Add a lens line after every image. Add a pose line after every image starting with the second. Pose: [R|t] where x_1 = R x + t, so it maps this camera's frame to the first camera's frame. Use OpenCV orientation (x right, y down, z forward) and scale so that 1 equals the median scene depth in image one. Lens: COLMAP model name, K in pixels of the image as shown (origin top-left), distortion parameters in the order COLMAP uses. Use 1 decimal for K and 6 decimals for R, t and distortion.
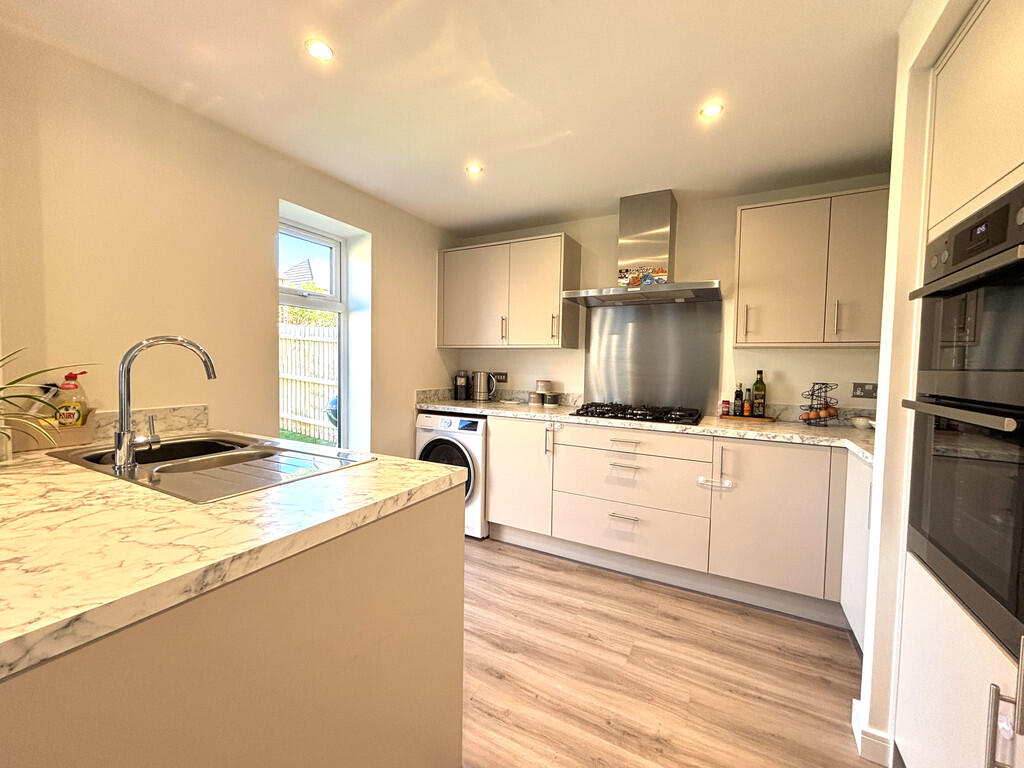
lens RADIAL K [[413.1, 0, 511.8], [0, 413.1, 382.8], [0, 0, 1]] dist [0.003961, -0.000407]
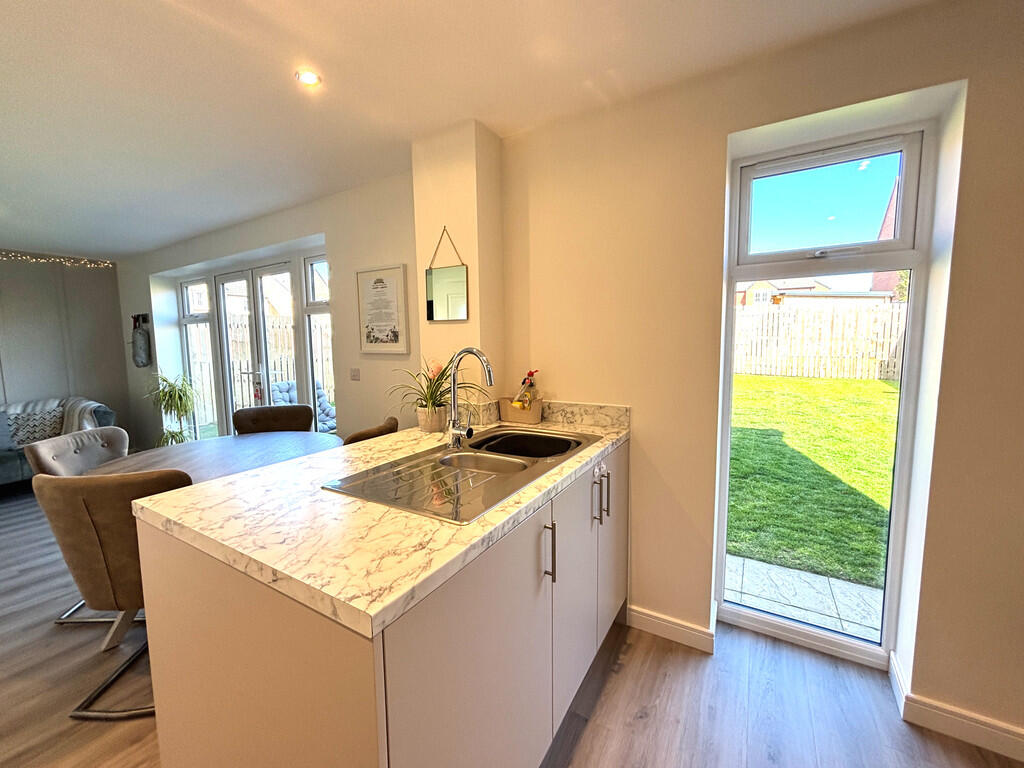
lens RADIAL K [[413.1, 0, 512.5], [0, 413.1, 382.7], [0, 0, 1]] dist [0.003961, -0.000407]
pose [[-0.050231, 0.089692, -0.994702, 0.302919], [-0.032703, 0.995278, 0.091395, -0.107739], [0.998202, 0.037120, -0.047060, 0.998943]]
